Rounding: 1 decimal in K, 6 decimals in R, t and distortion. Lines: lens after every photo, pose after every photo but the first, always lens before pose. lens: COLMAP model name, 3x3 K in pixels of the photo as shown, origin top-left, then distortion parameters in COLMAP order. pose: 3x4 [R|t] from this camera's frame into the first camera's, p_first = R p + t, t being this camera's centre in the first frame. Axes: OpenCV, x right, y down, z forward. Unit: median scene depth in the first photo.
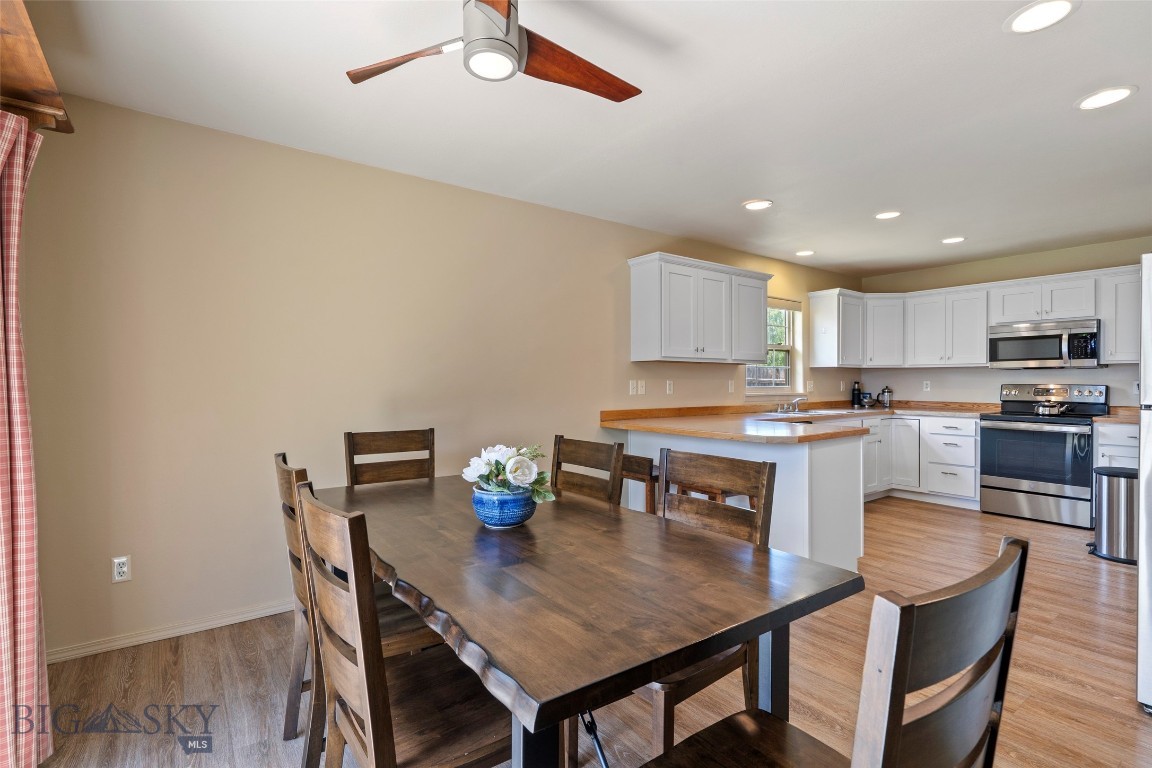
lens RADIAL K [[549.2, 0, 576.0], [0, 549.2, 384.0], [0, 0, 1]] dist [-0.001116, 0.000026]
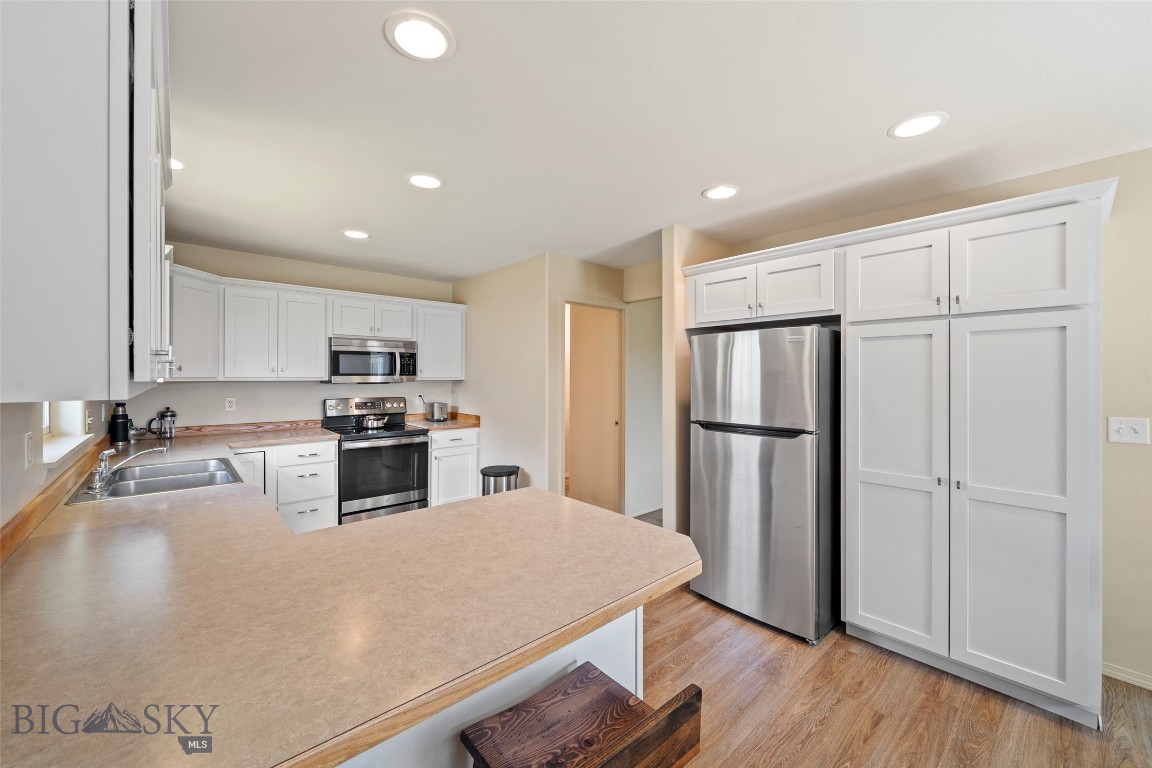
lens RADIAL K [[442.9, 0, 576.0], [0, 442.9, 384.0], [0, 0, 1]] dist [-0.008031, -0.000021]
pose [[-0.101757, -0.020500, 0.994598, -0.016640], [-0.002458, 0.999790, 0.020356, -0.044071], [-0.994806, -0.000373, -0.101786, 0.686002]]
